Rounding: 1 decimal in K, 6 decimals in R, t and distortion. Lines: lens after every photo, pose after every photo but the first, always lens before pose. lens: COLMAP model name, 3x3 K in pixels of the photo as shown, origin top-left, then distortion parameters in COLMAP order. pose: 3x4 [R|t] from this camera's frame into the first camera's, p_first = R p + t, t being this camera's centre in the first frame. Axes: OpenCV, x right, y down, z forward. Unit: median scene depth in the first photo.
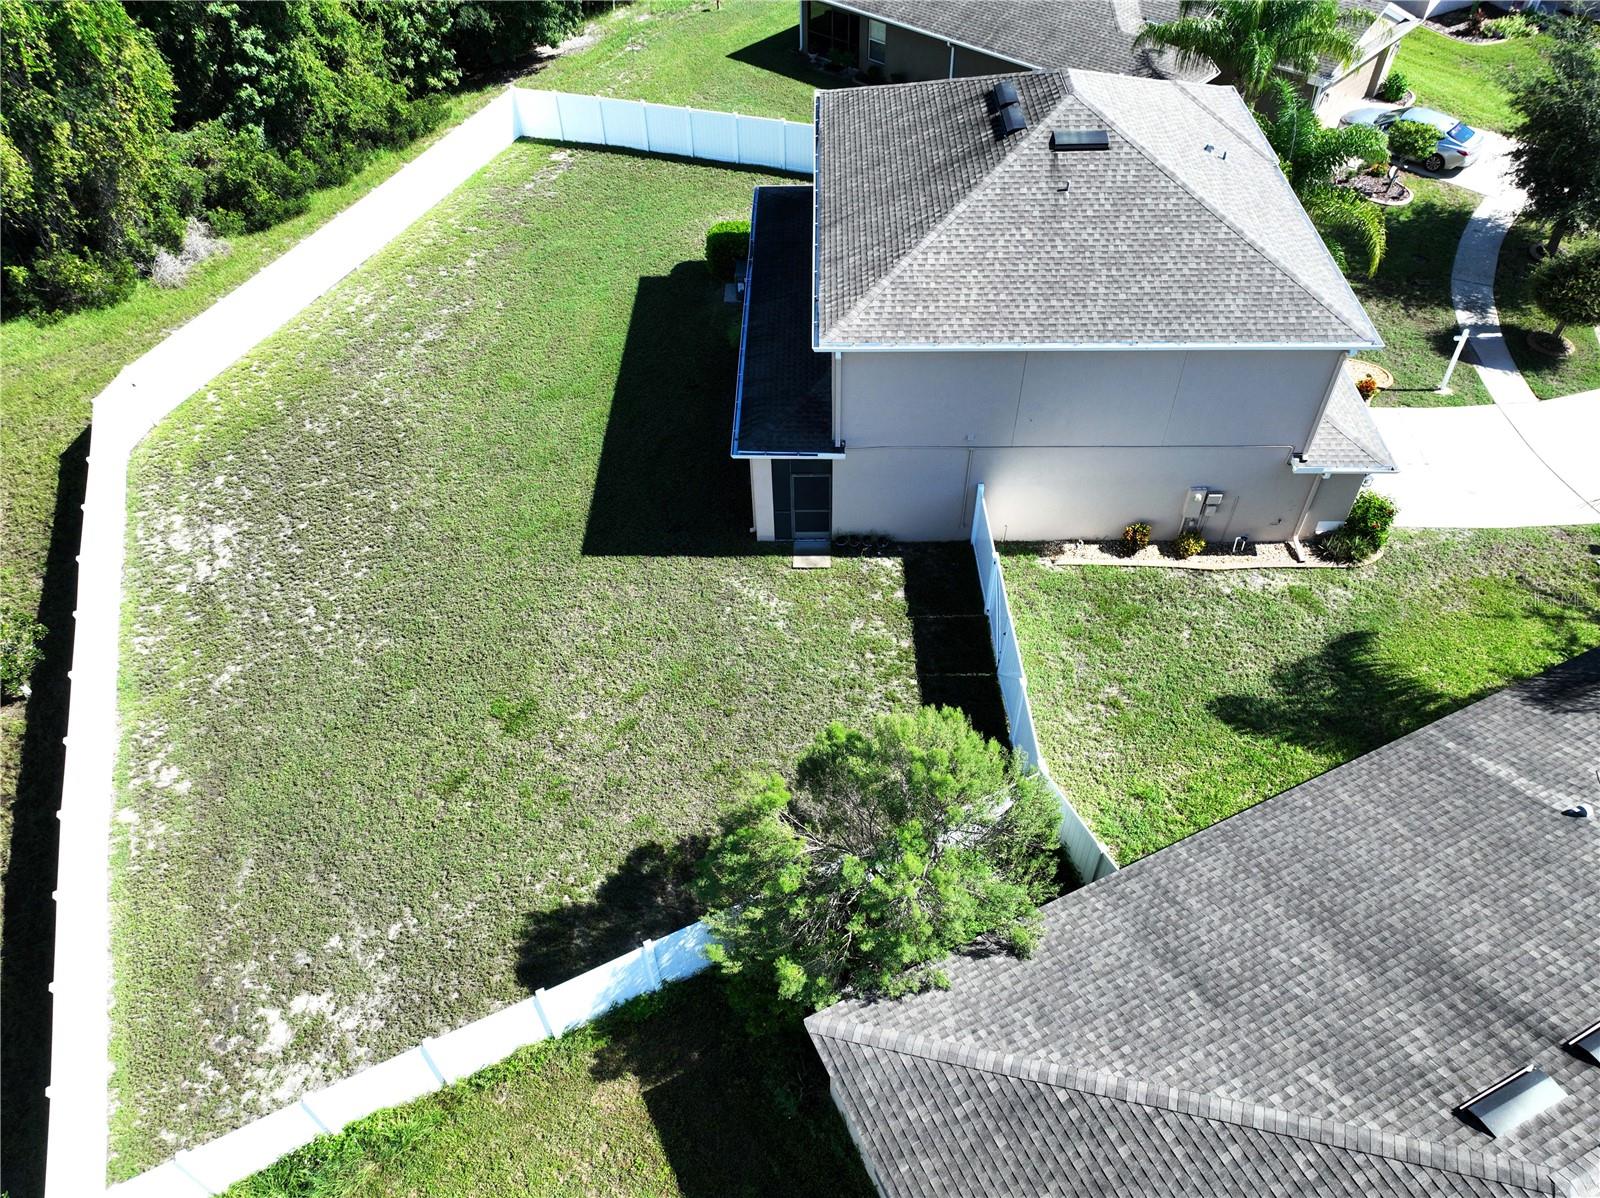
lens RADIAL K [[1146.0, 0, 803.5], [0, 1146.0, 599.4], [0, 0, 1]] dist [-0.009455, 0.026469]
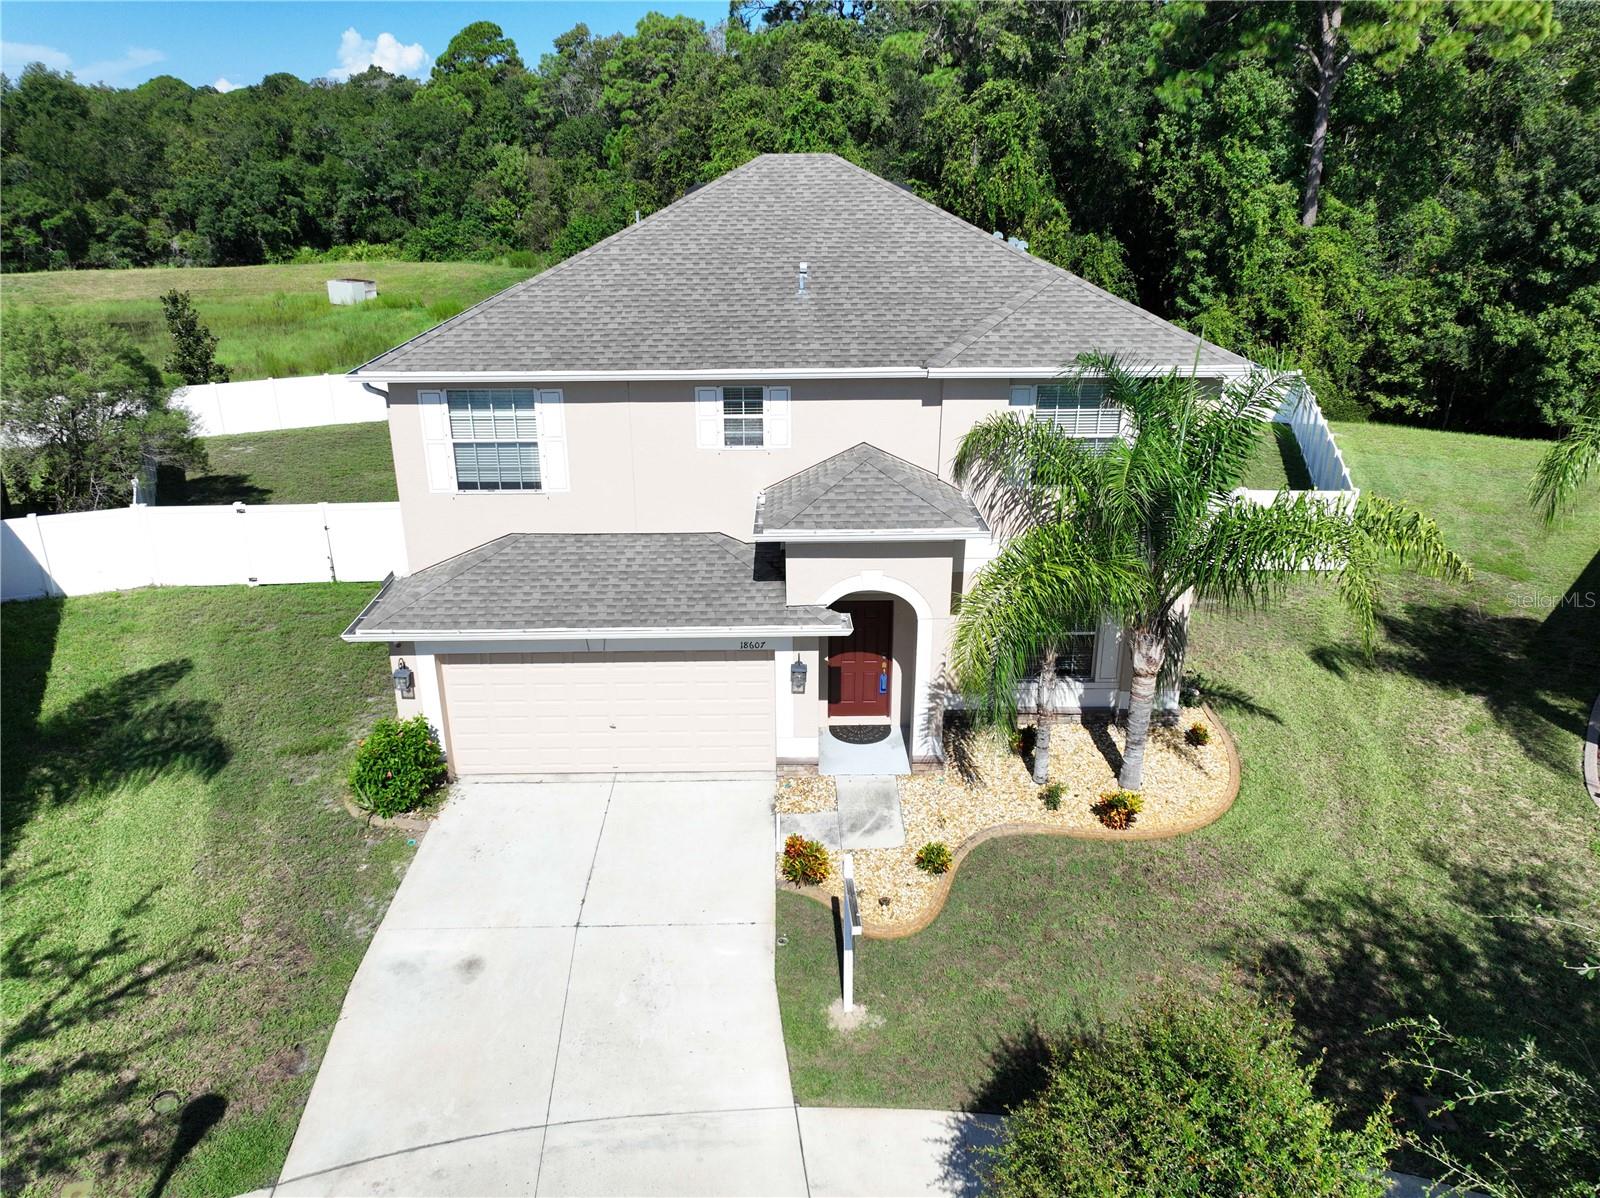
lens RADIAL K [[1146.4, 0, 787.3], [0, 1146.4, 601.5], [0, 0, 1]] dist [-0.006876, 0.026549]
pose [[0.020560, 0.380307, -0.924632, 1.088433], [-0.717029, 0.650110, 0.251451, -0.450319], [0.696740, 0.657818, 0.286057, 0.977365]]
